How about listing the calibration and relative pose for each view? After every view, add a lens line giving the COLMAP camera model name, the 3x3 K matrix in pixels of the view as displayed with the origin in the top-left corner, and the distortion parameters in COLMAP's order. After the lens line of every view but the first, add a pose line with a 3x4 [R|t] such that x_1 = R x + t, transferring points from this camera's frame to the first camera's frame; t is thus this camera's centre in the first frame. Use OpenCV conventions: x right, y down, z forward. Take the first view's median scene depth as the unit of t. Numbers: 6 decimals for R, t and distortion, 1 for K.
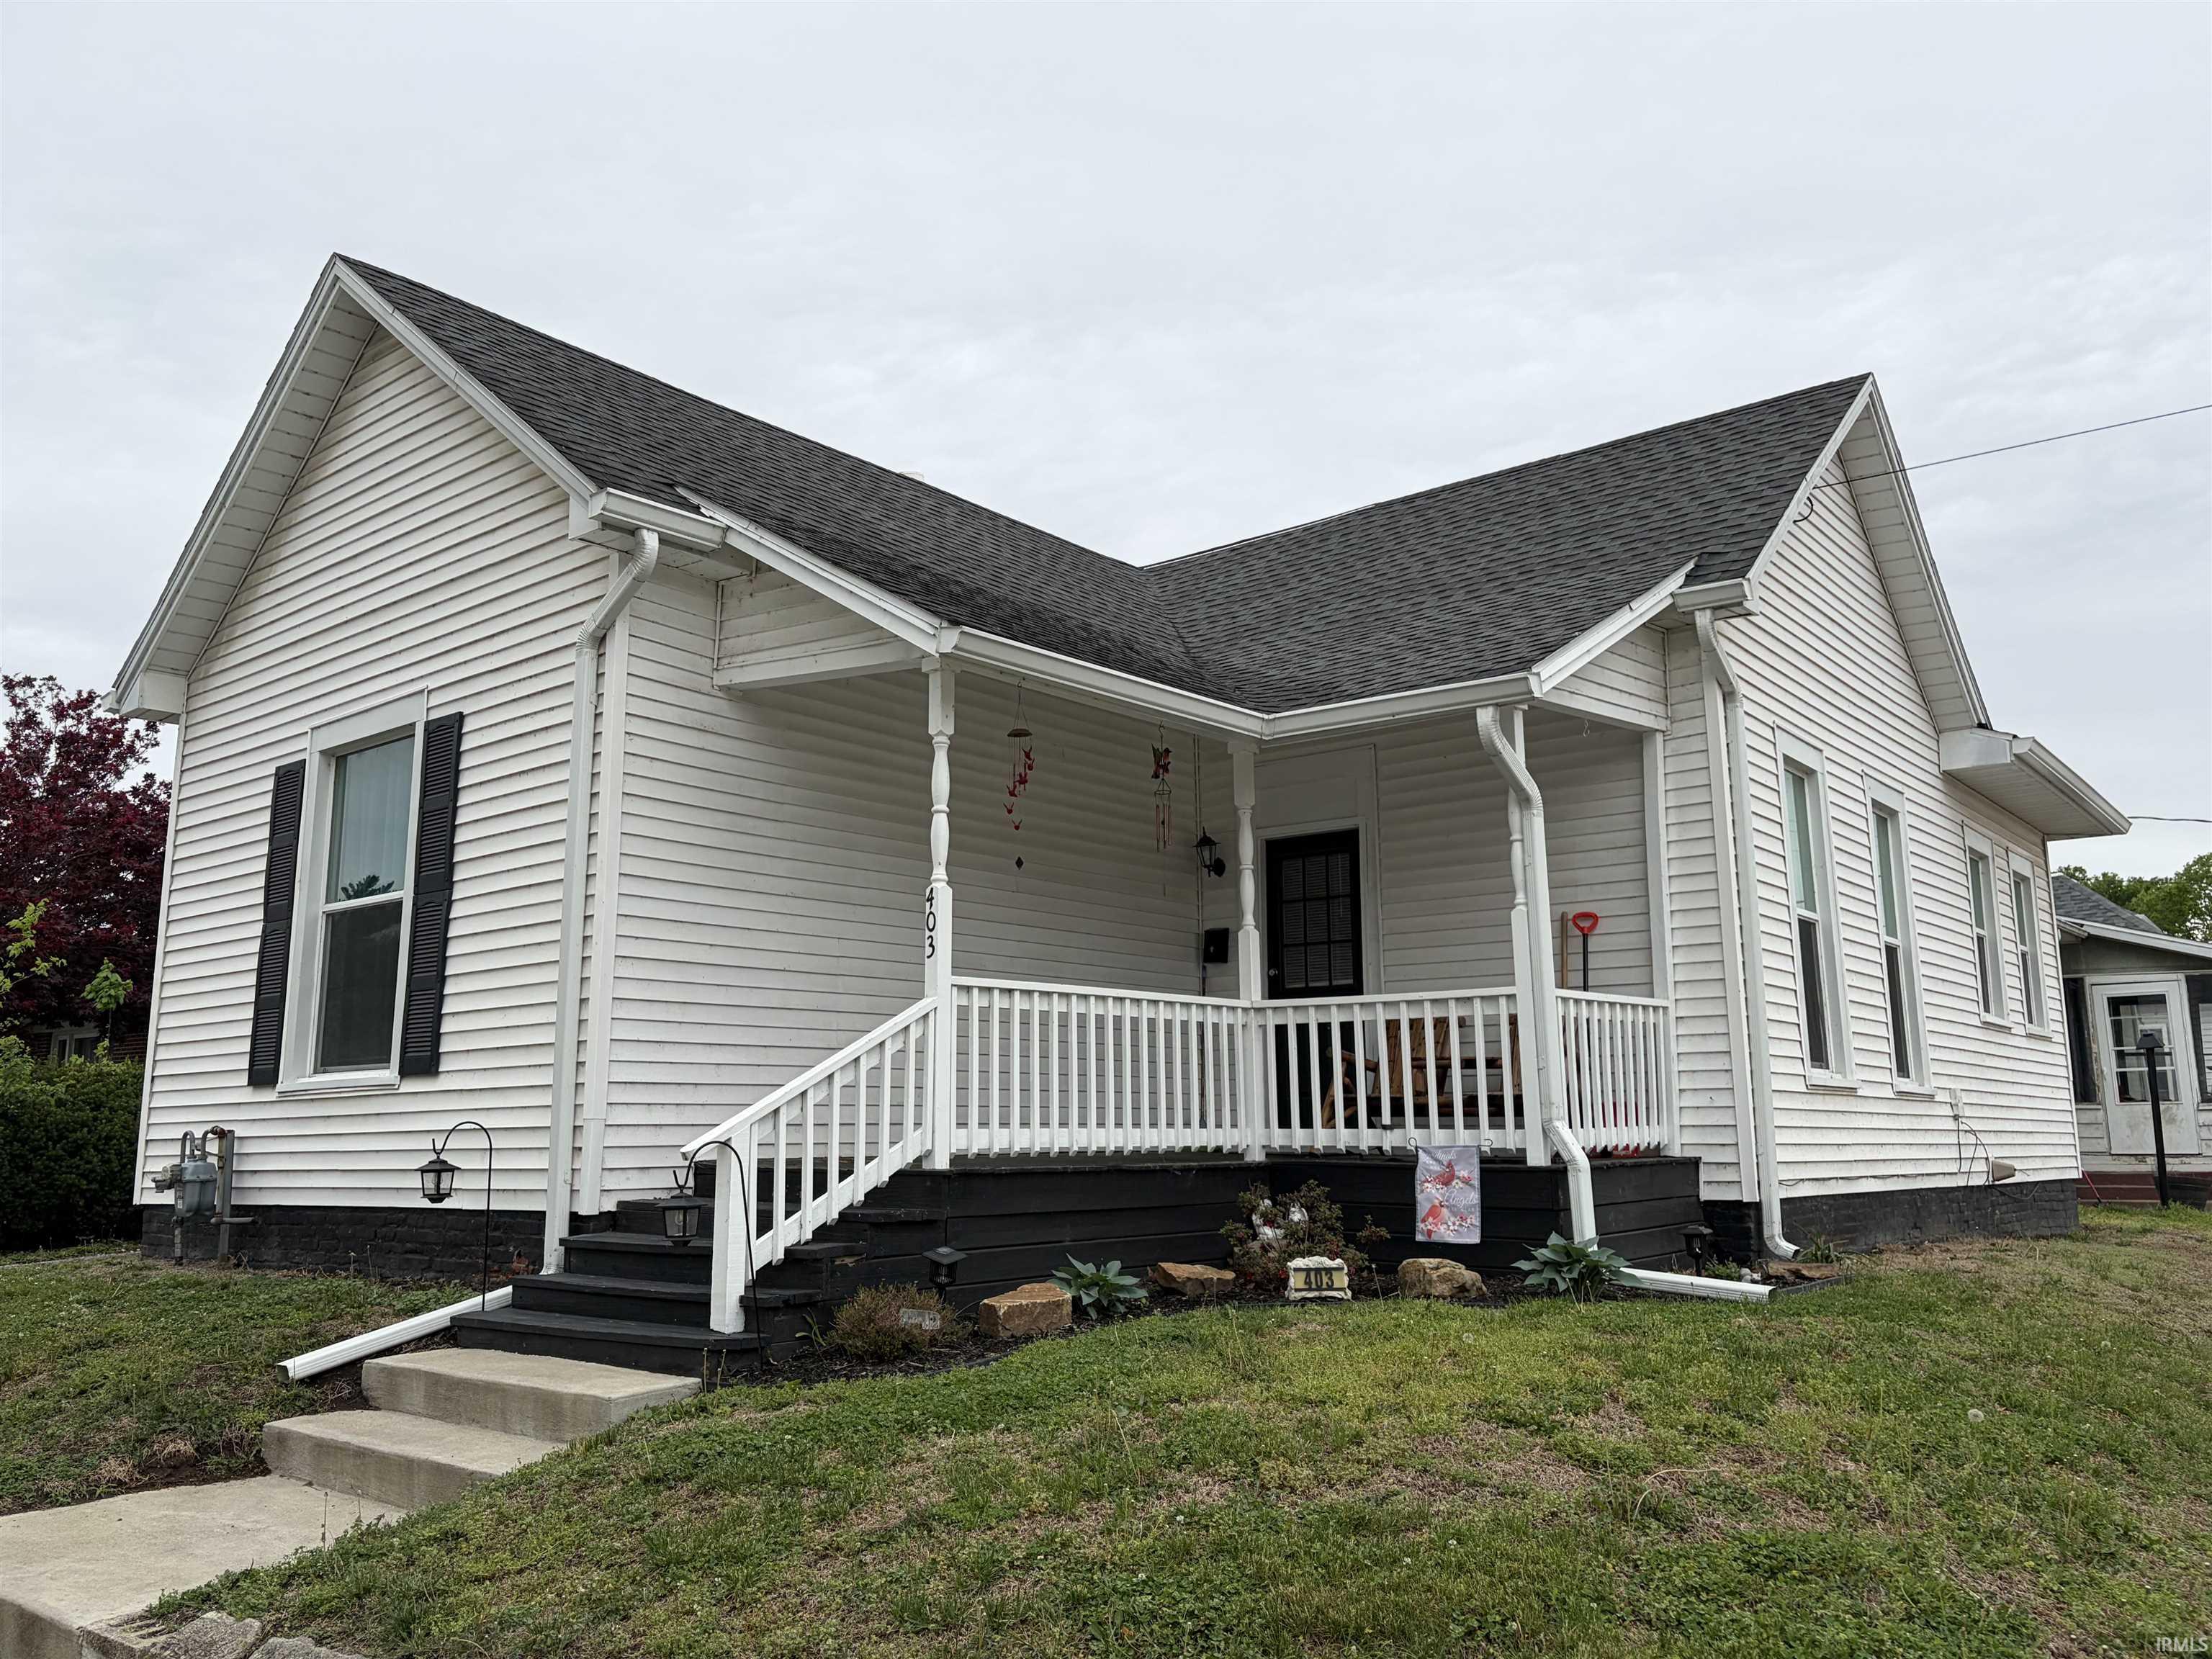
lens RADIAL K [[1714.7, 0, 1106.0], [0, 1714.7, 829.5], [0, 0, 1]] dist [0.075256, -0.098489]
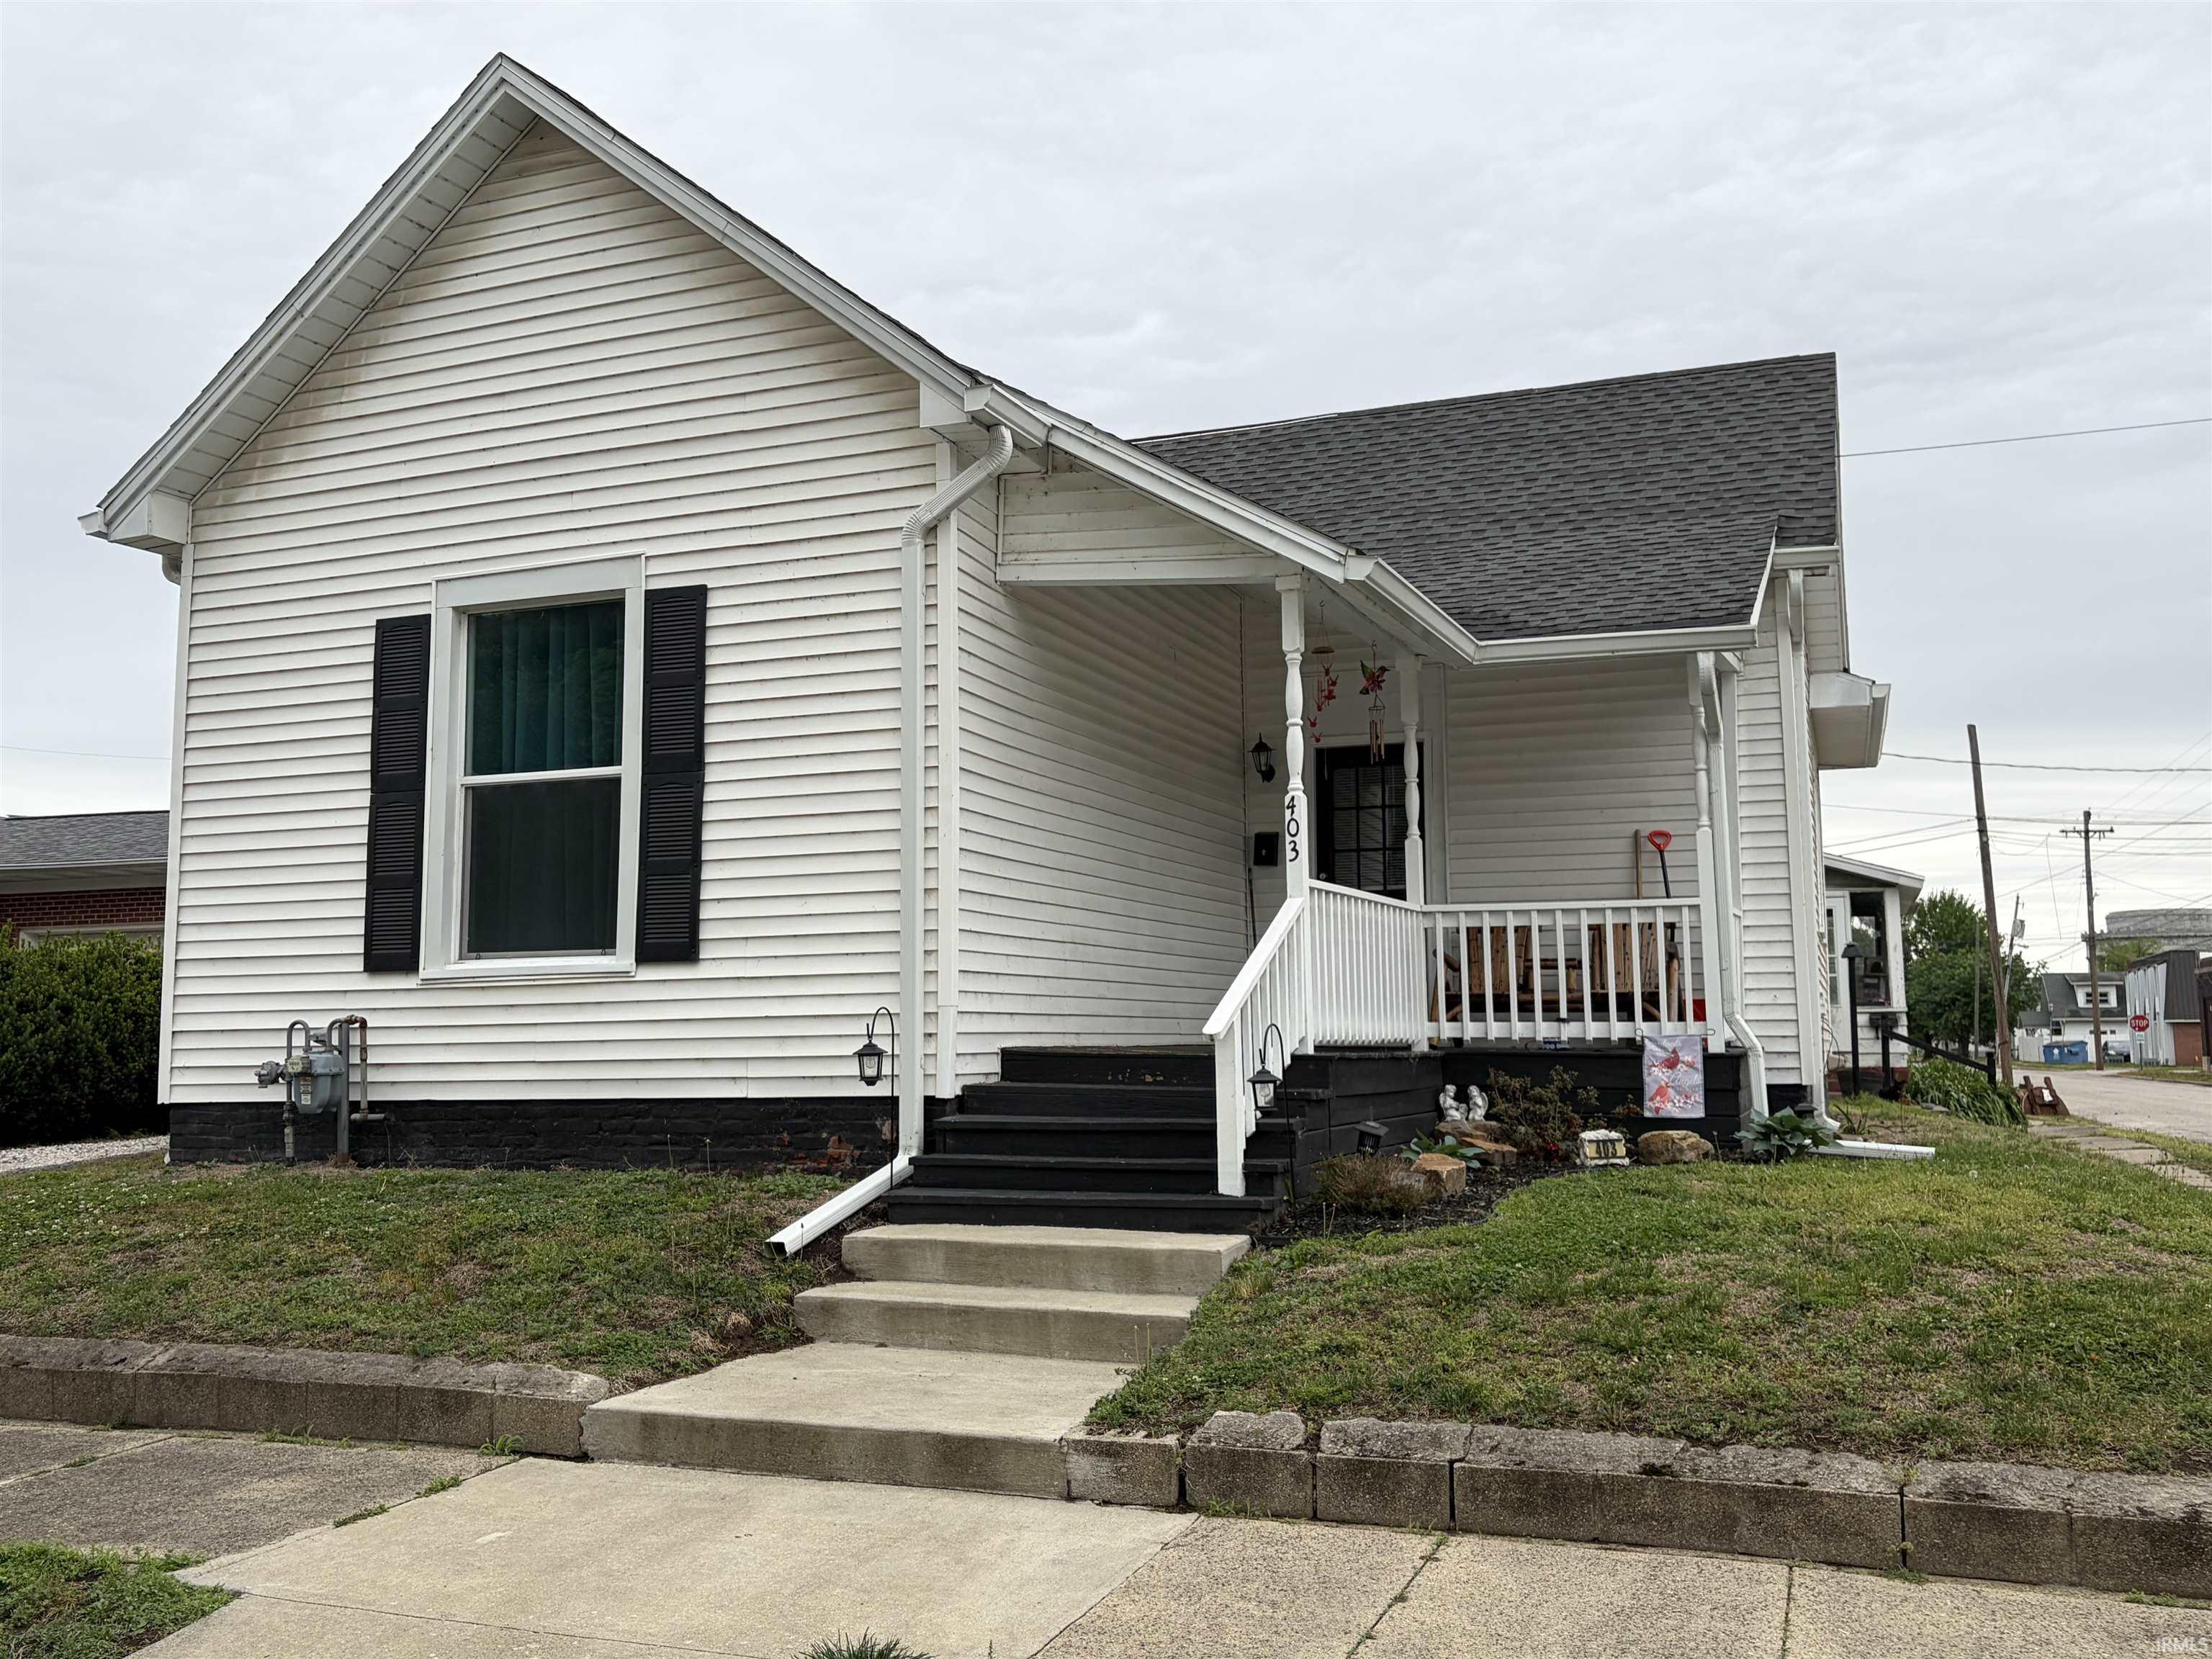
lens RADIAL K [[1942.0, 0, 1106.0], [0, 1942.0, 829.5], [0, 0, 1]] dist [0.127623, -0.264401]
pose [[0.950749, 0.032739, 0.308227, -0.501522], [-0.053011, 0.996930, 0.057625, -0.007543], [-0.305394, -0.071126, 0.949566, -0.103292]]
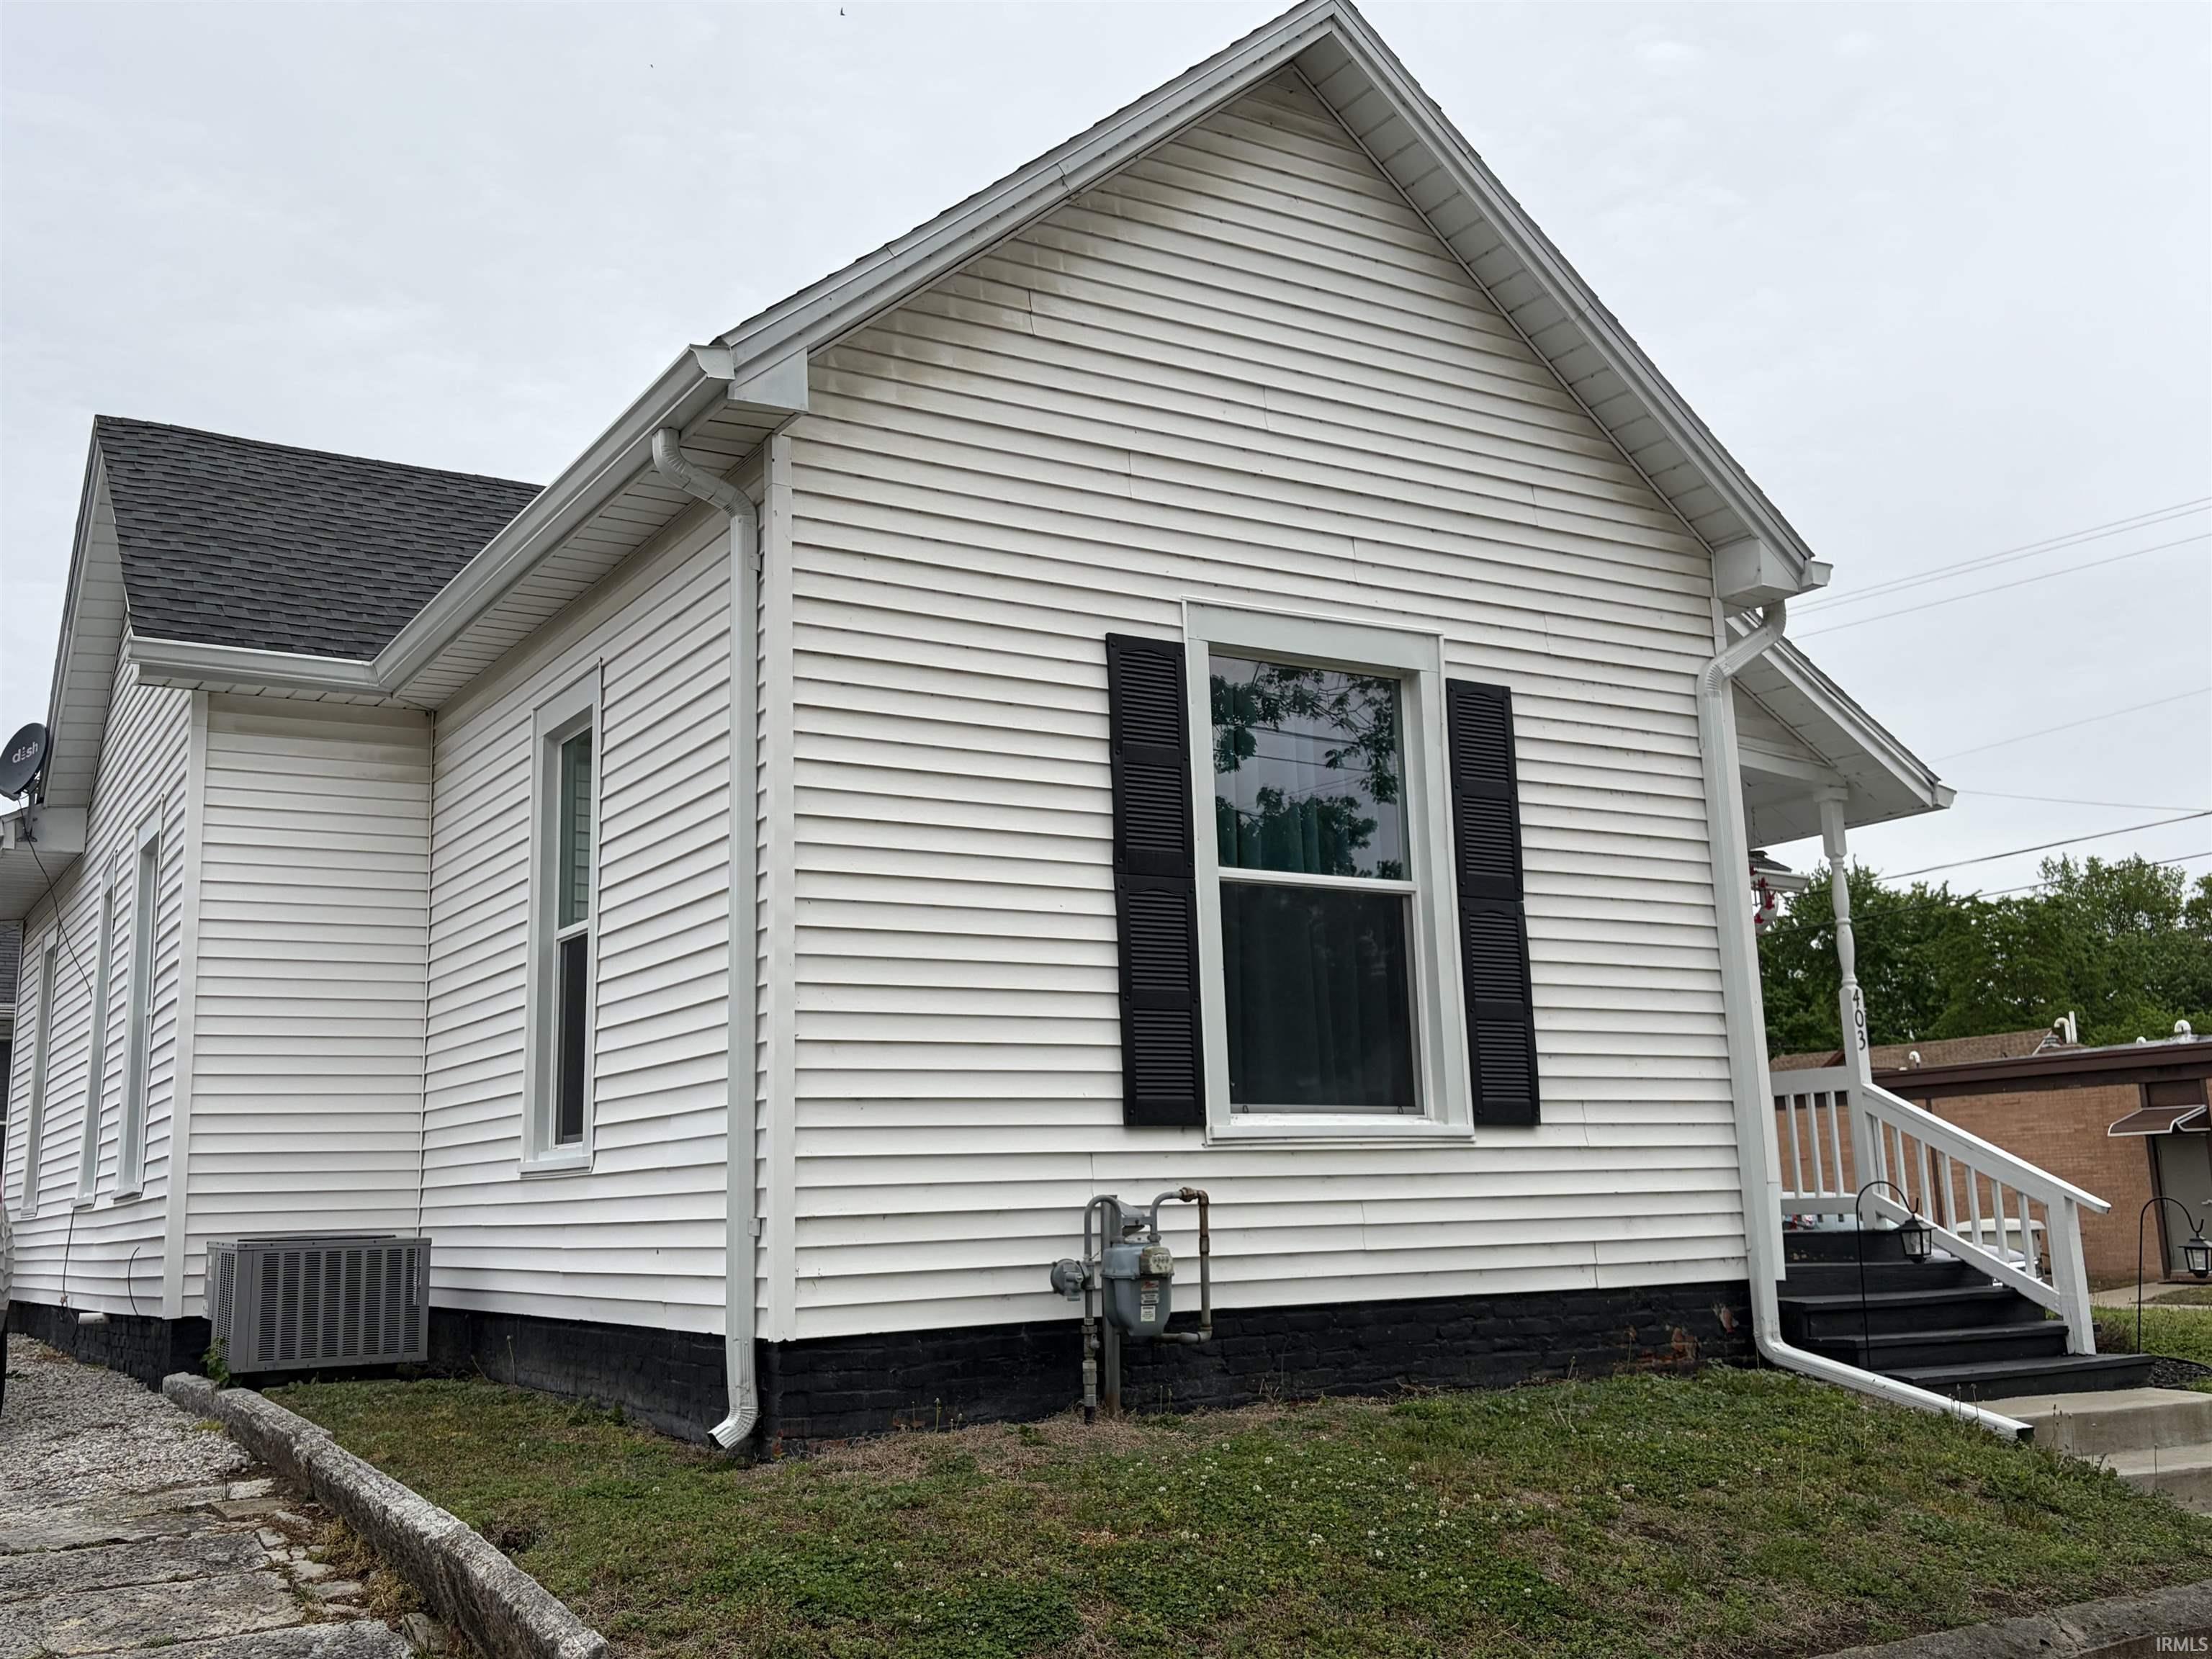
lens RADIAL K [[2051.0, 0, 1106.0], [0, 2051.0, 829.5], [0, 0, 1]] dist [0.180923, -0.338845]
pose [[0.326168, 0.169054, 0.930073, -1.375441], [-0.143611, 0.981321, -0.128006, 0.156583], [-0.934339, -0.091817, 0.344354, 0.854550]]
